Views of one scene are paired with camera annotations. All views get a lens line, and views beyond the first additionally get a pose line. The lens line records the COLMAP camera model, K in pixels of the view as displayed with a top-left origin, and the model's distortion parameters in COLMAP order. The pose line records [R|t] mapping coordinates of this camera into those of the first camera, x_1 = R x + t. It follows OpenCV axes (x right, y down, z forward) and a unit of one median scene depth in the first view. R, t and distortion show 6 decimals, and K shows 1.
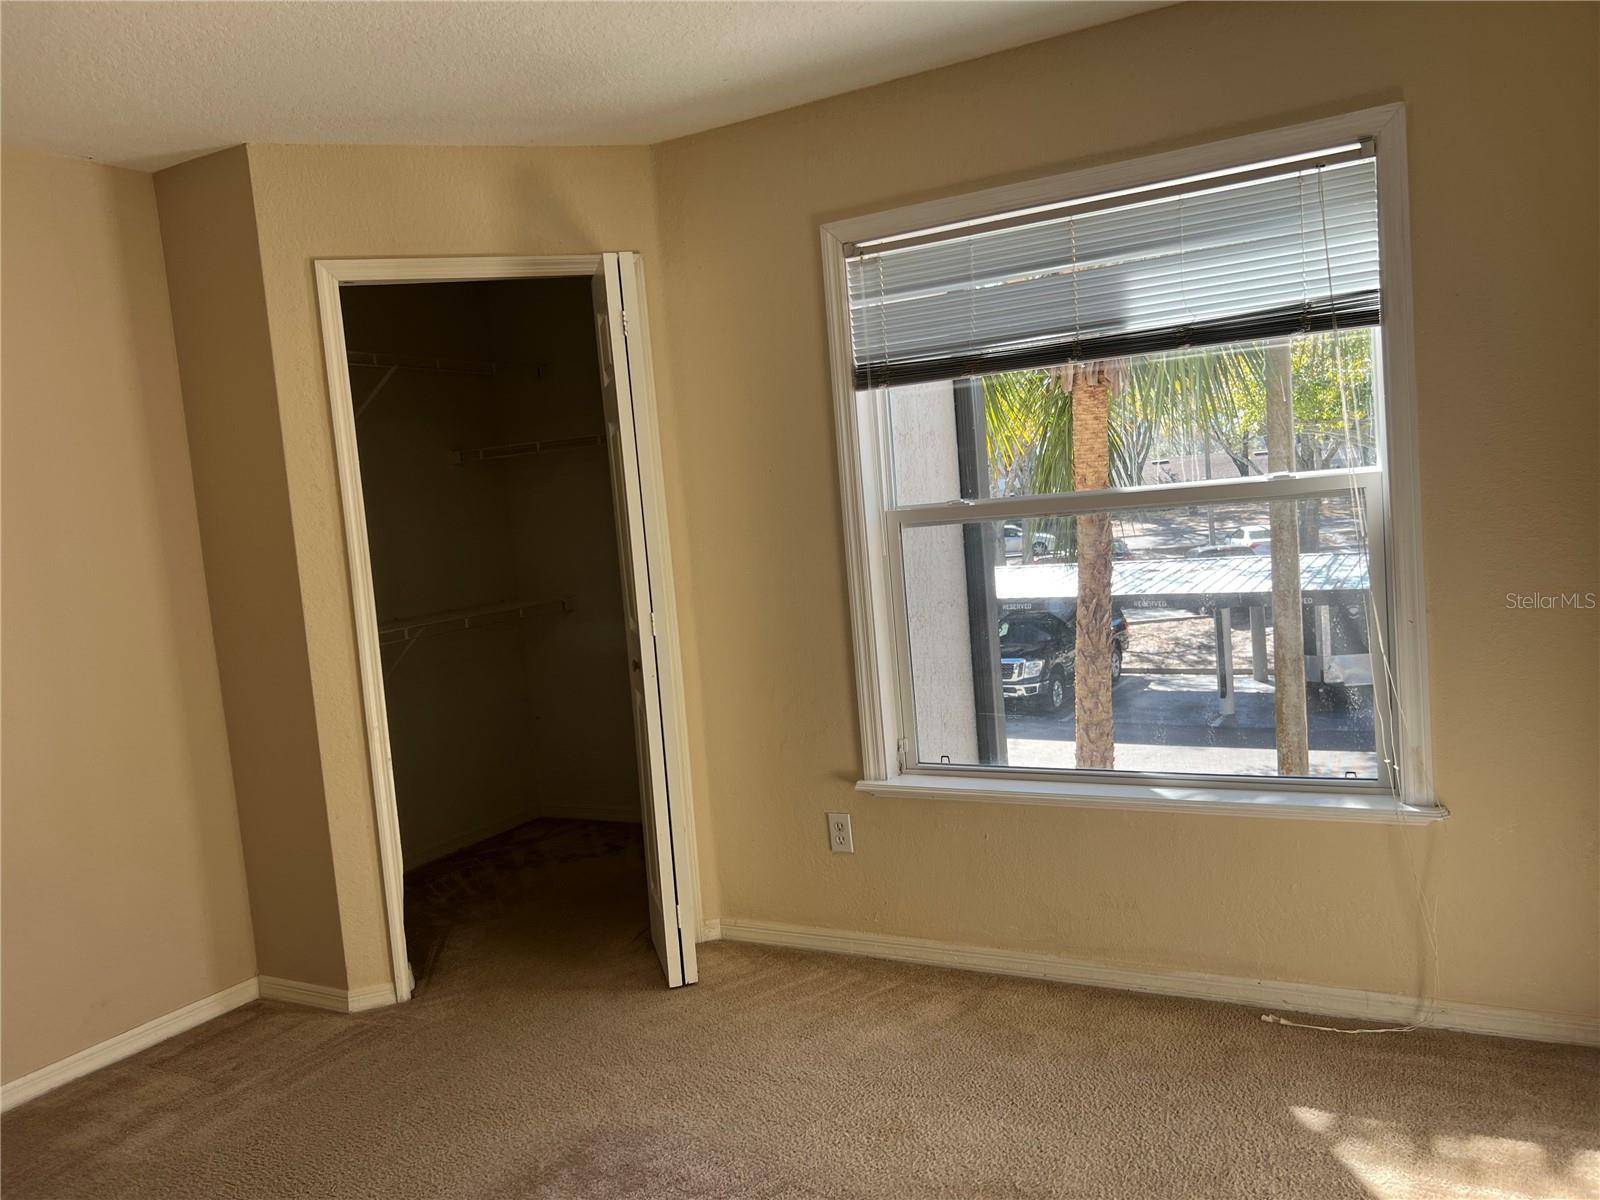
lens RADIAL K [[1242.7, 0, 800.0], [0, 1242.7, 600.0], [0, 0, 1]] dist [0.157889, -0.312441]
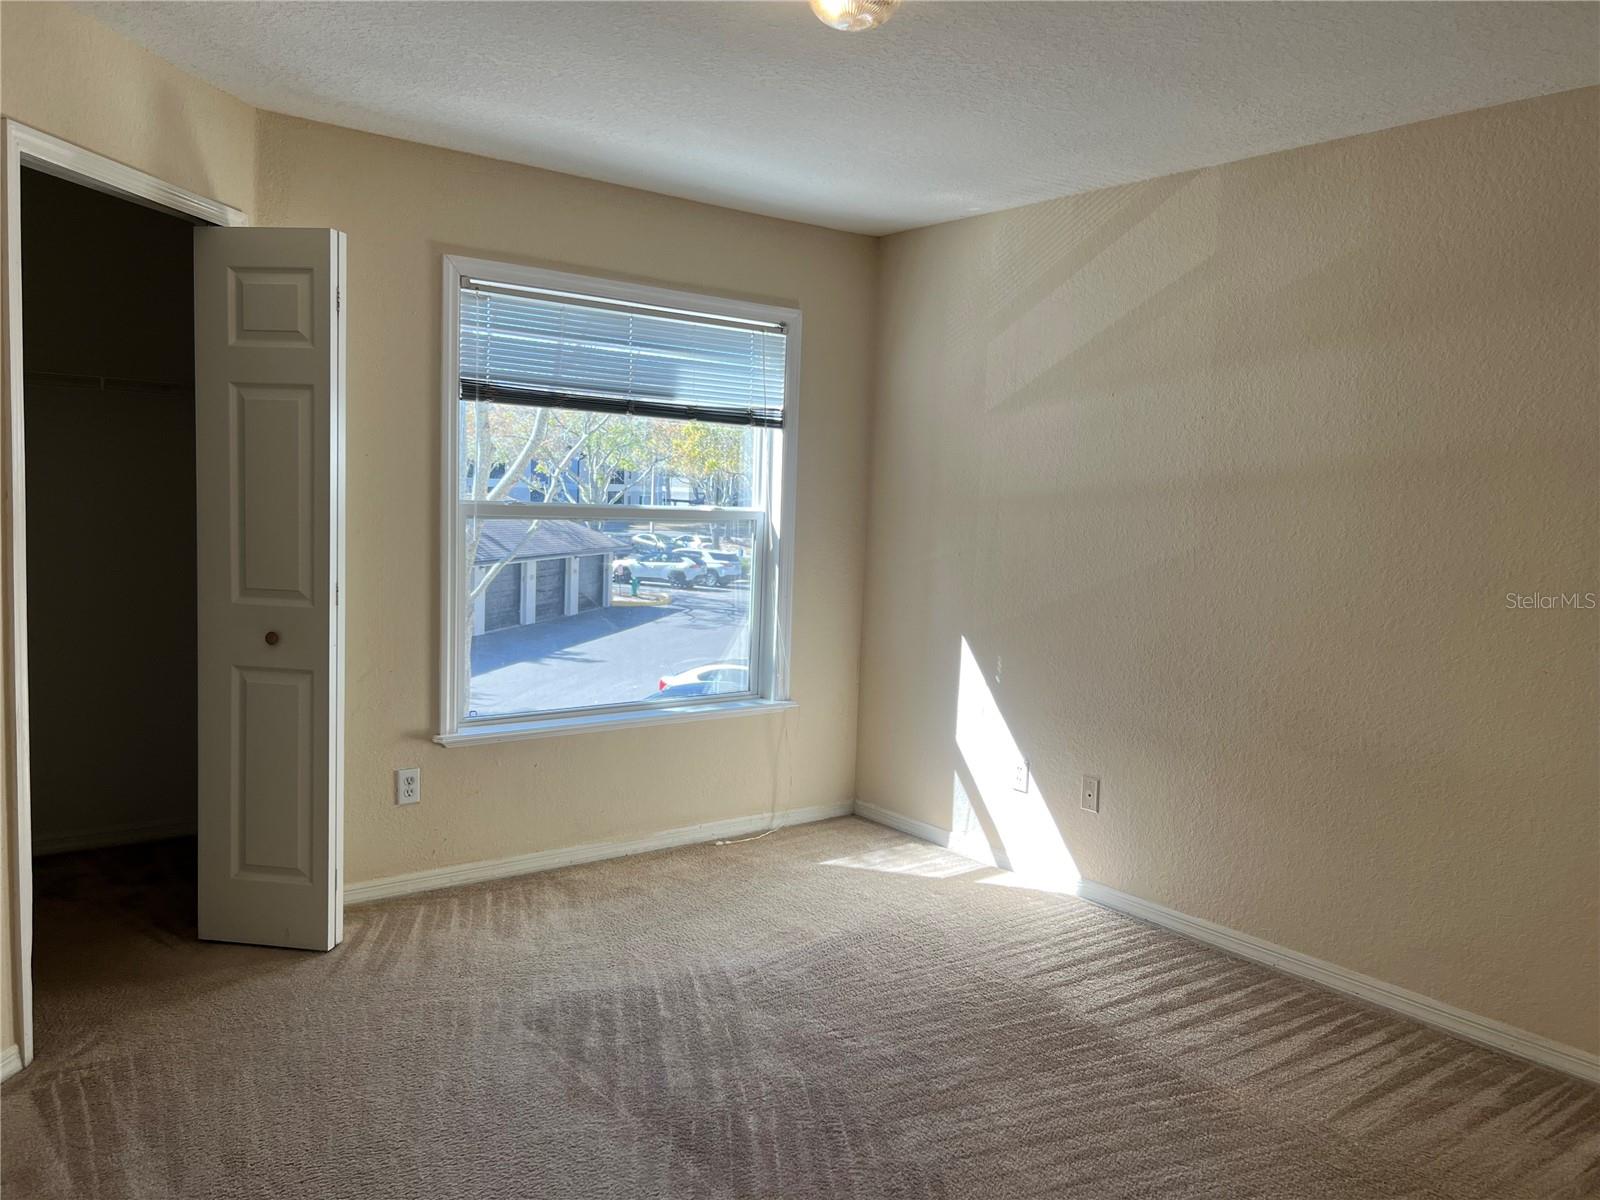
lens RADIAL K [[1216.2, 0, 800.0], [0, 1216.2, 600.0], [0, 0, 1]] dist [0.050604, -0.063504]
pose [[0.376166, 0.022121, 0.926288, -0.914706], [0.011379, 0.999529, -0.028491, 0.058768], [-0.926483, 0.021257, 0.375737, 0.279811]]
